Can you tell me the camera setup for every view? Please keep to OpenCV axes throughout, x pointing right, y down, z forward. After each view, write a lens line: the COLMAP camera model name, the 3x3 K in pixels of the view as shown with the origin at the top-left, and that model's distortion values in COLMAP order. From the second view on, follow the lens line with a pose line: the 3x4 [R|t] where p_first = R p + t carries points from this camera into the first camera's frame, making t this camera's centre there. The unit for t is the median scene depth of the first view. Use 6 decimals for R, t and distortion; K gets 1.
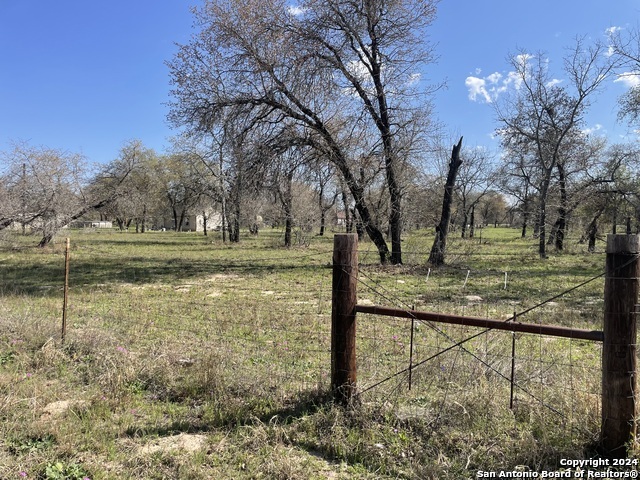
lens RADIAL K [[477.4, 0, 322.4], [0, 477.4, 235.9], [0, 0, 1]] dist [0.082163, -0.111989]
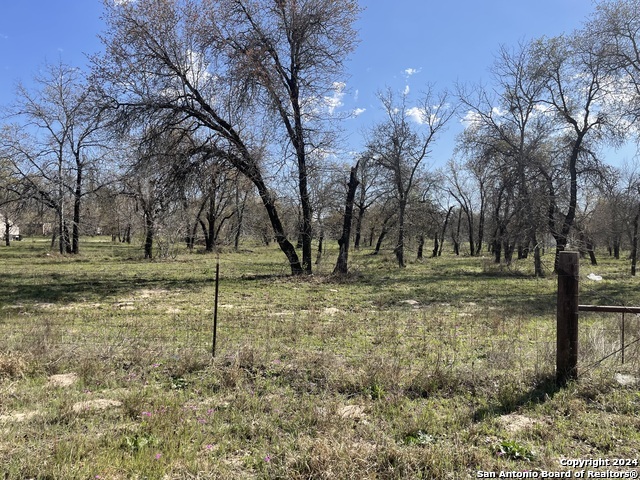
lens RADIAL K [[477.4, 0, 322.4], [0, 477.4, 235.9], [0, 0, 1]] dist [0.082163, -0.111989]
pose [[0.917161, 0.010516, 0.398379, -0.241028], [-0.002195, 0.999770, -0.021337, -0.004123], [-0.398511, 0.018695, 0.916973, 0.007092]]
